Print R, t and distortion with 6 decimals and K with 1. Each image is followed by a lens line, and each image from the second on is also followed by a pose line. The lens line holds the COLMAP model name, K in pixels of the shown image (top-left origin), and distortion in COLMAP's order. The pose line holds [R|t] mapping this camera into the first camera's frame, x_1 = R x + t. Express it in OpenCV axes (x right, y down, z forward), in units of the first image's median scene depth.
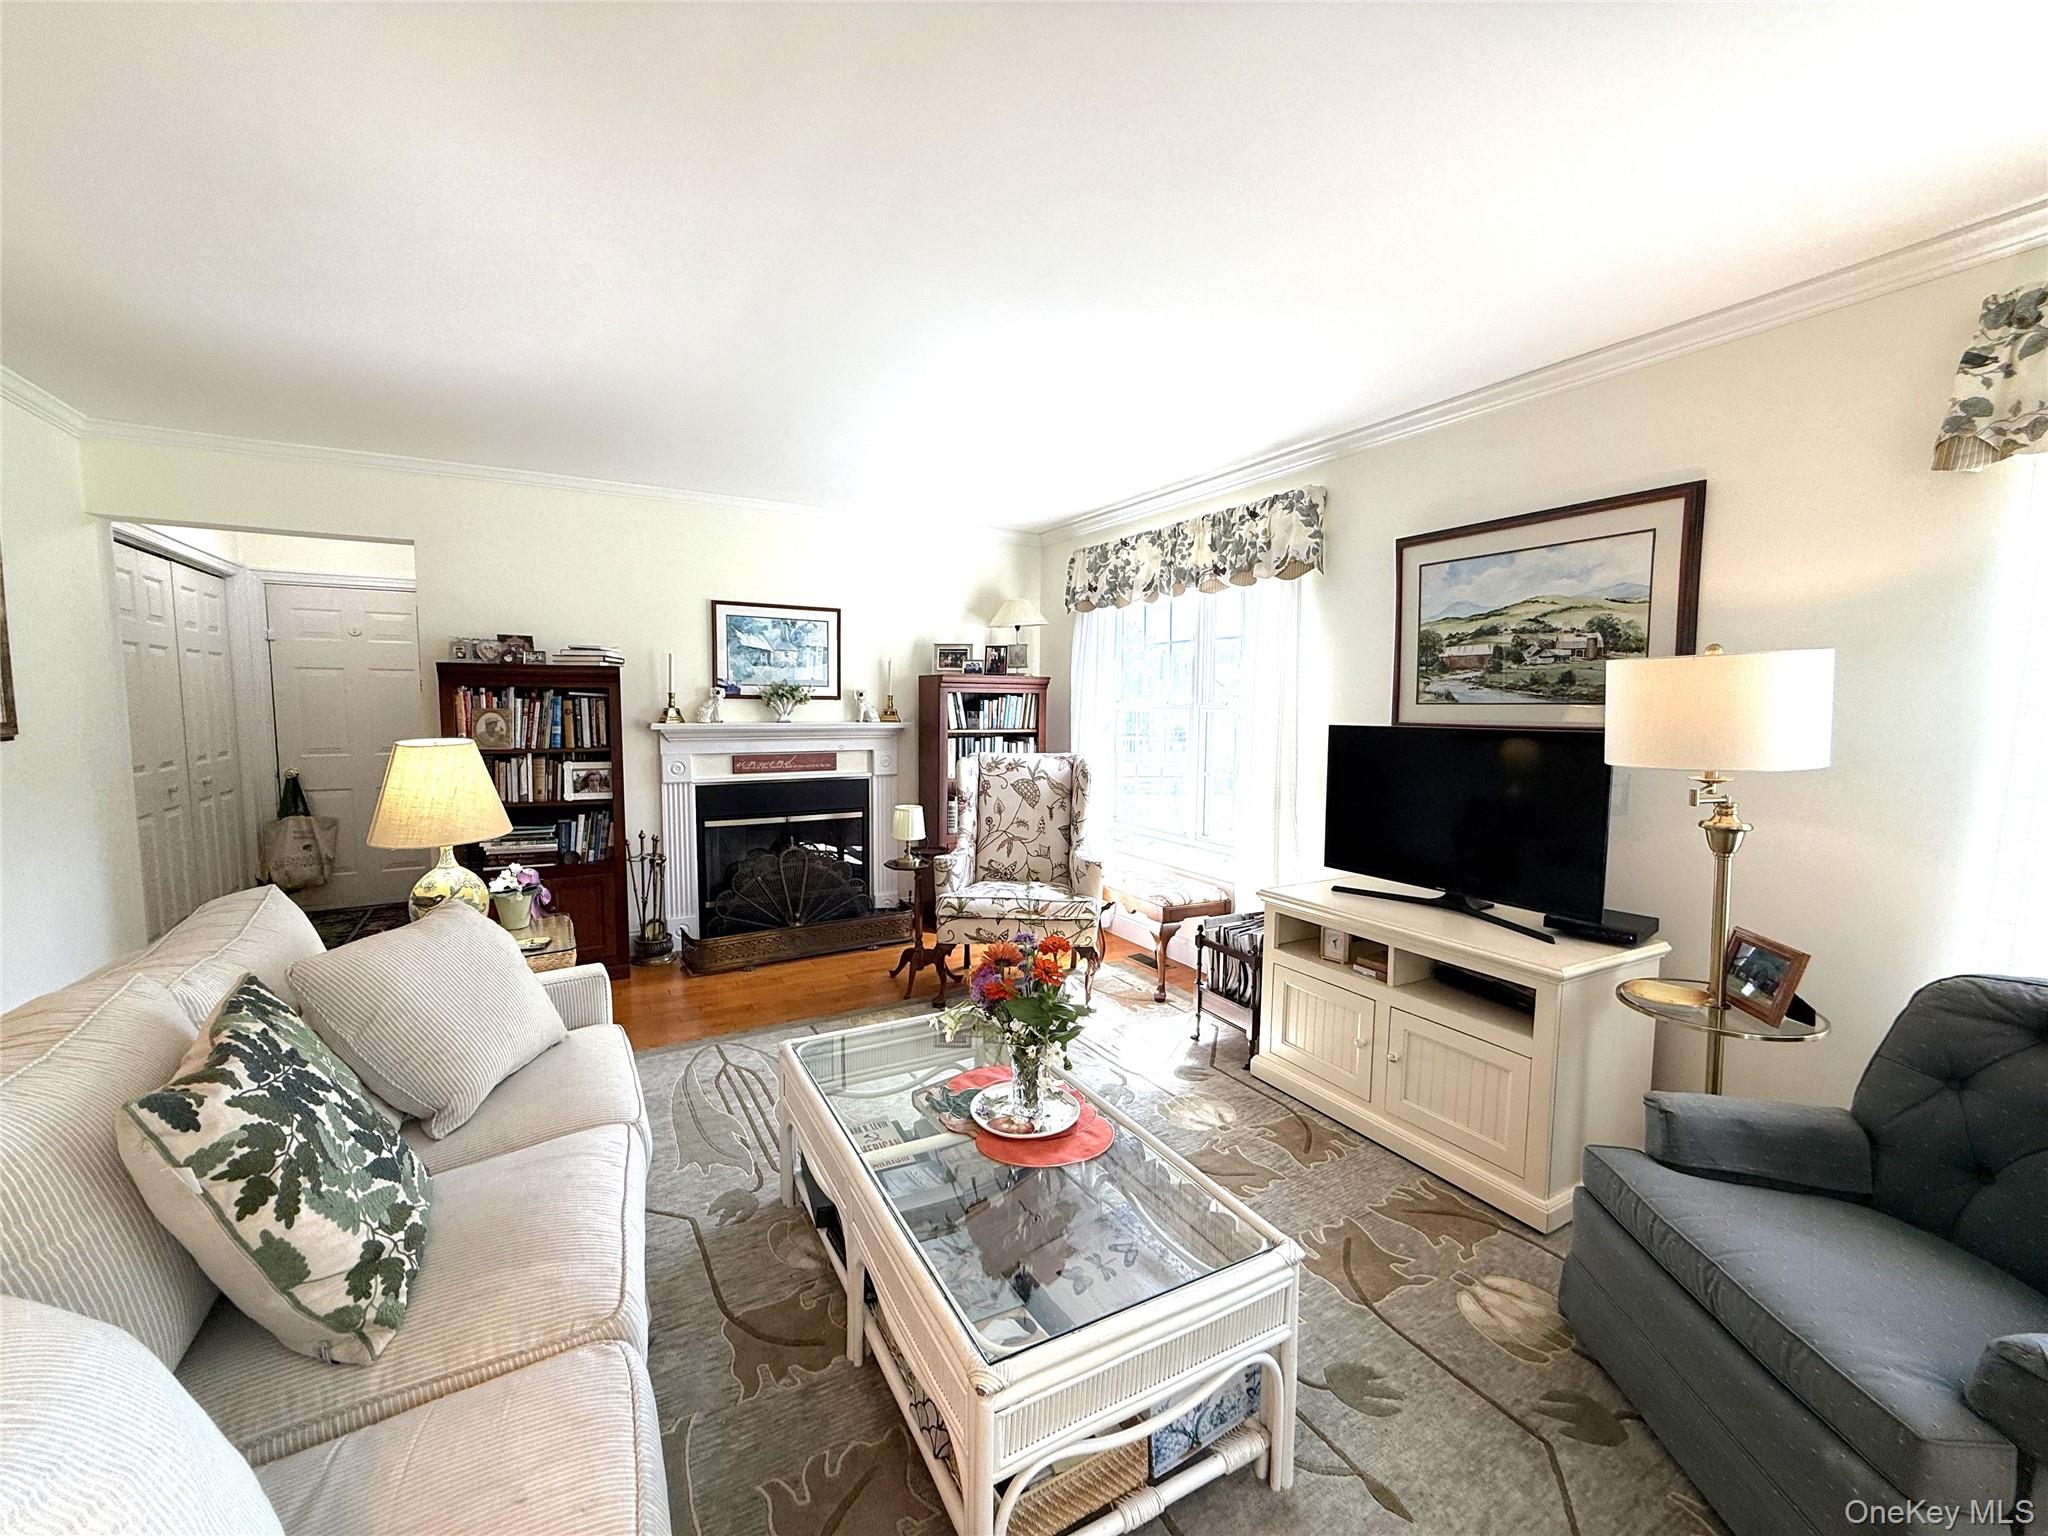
lens RADIAL K [[820.9, 0, 1021.7], [0, 820.9, 769.0], [0, 0, 1]] dist [-0.000320, 0.000237]
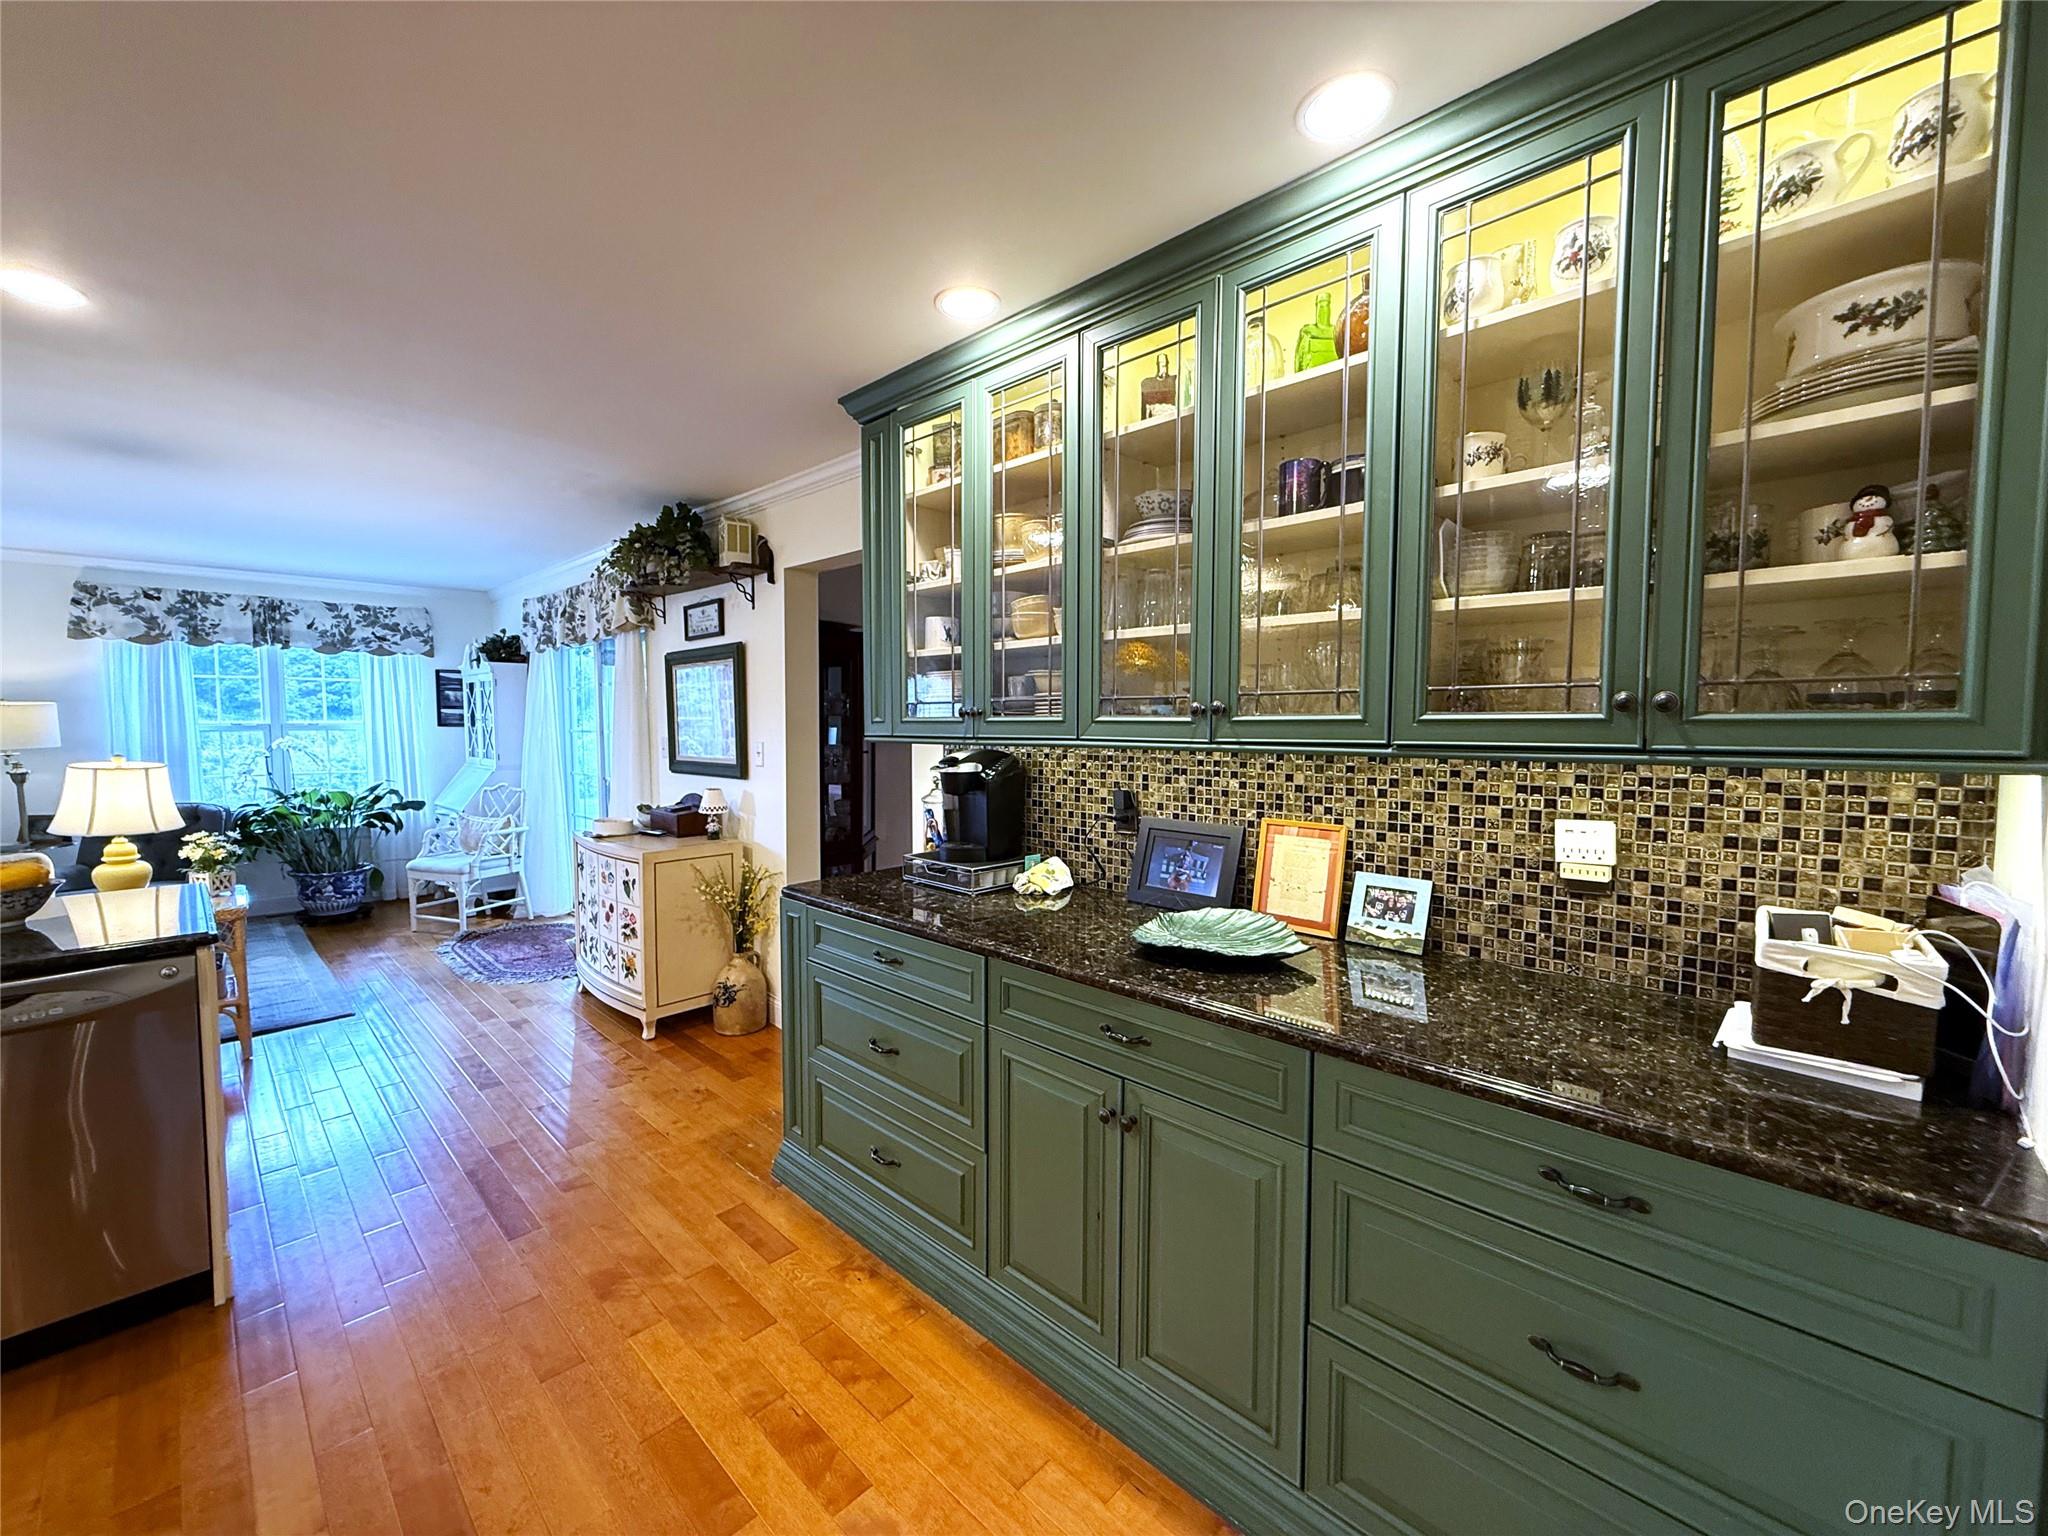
lens RADIAL K [[820.9, 0, 1021.7], [0, 820.9, 769.0], [0, 0, 1]] dist [-0.000320, 0.000237]
pose [[-0.287062, -0.062840, 0.955849, -1.110761], [0.076541, 0.993151, 0.088279, 0.033463], [-0.954849, 0.098504, -0.280286, -0.557966]]
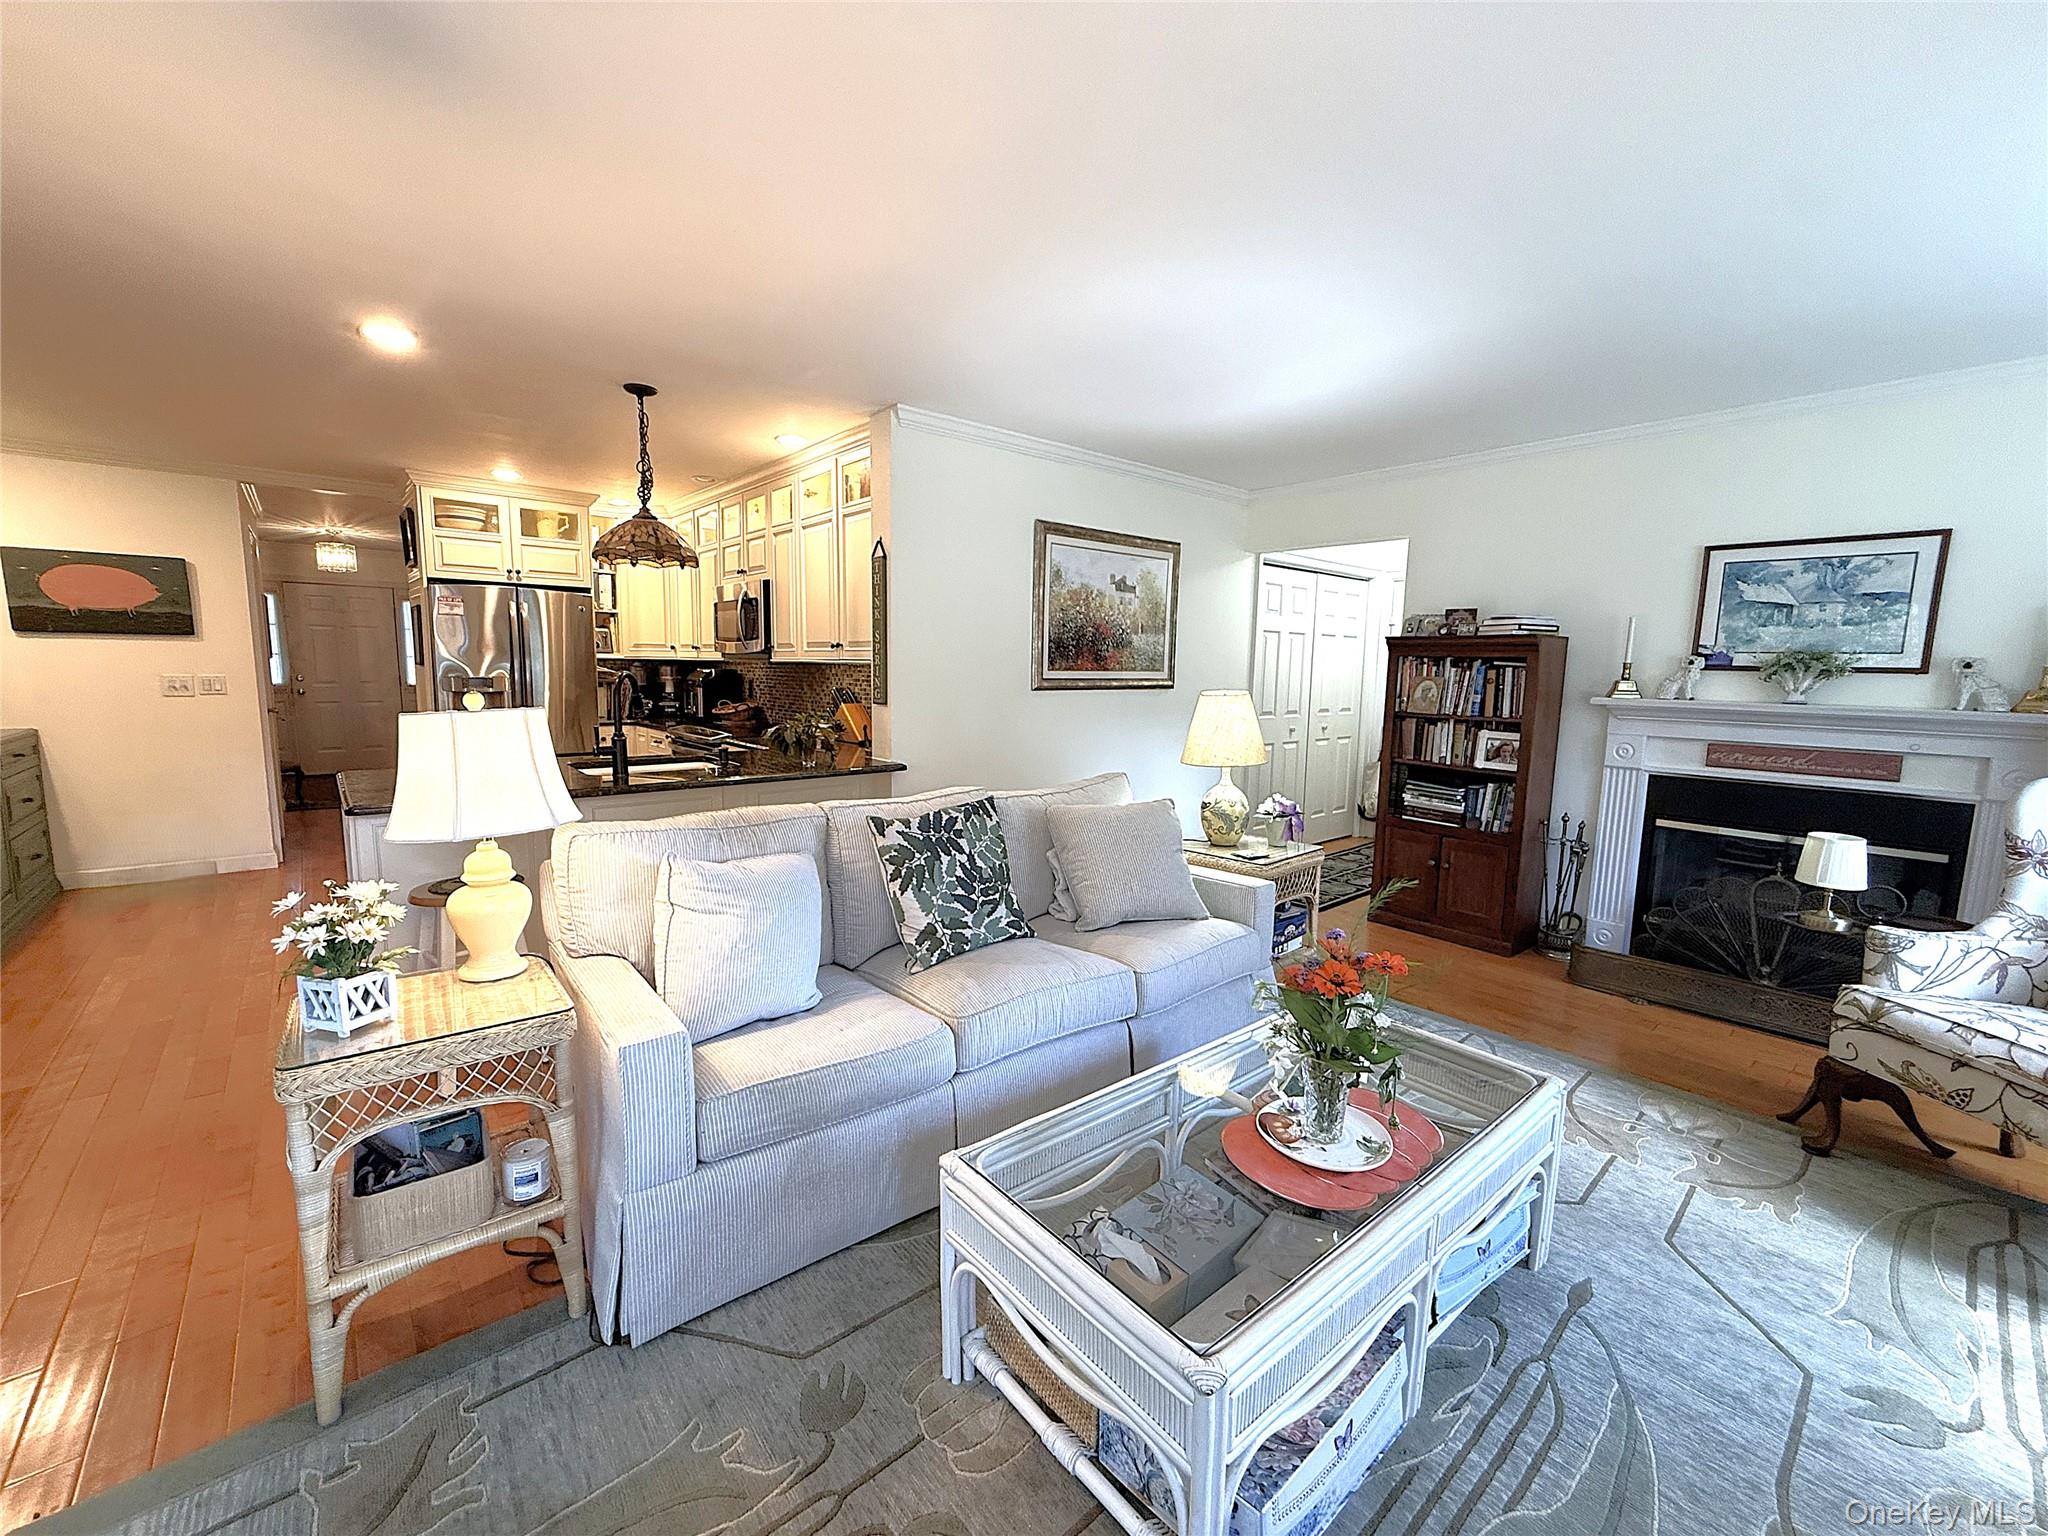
lens RADIAL K [[831.1, 0, 1019.5], [0, 831.1, 767.1], [0, 0, 1]] dist [-0.000450, 0.000255]
pose [[0.187558, 0.115545, -0.975434, 0.330894], [-0.099304, 0.990200, 0.098199, -0.006885], [0.977221, 0.078447, 0.197194, 0.218420]]
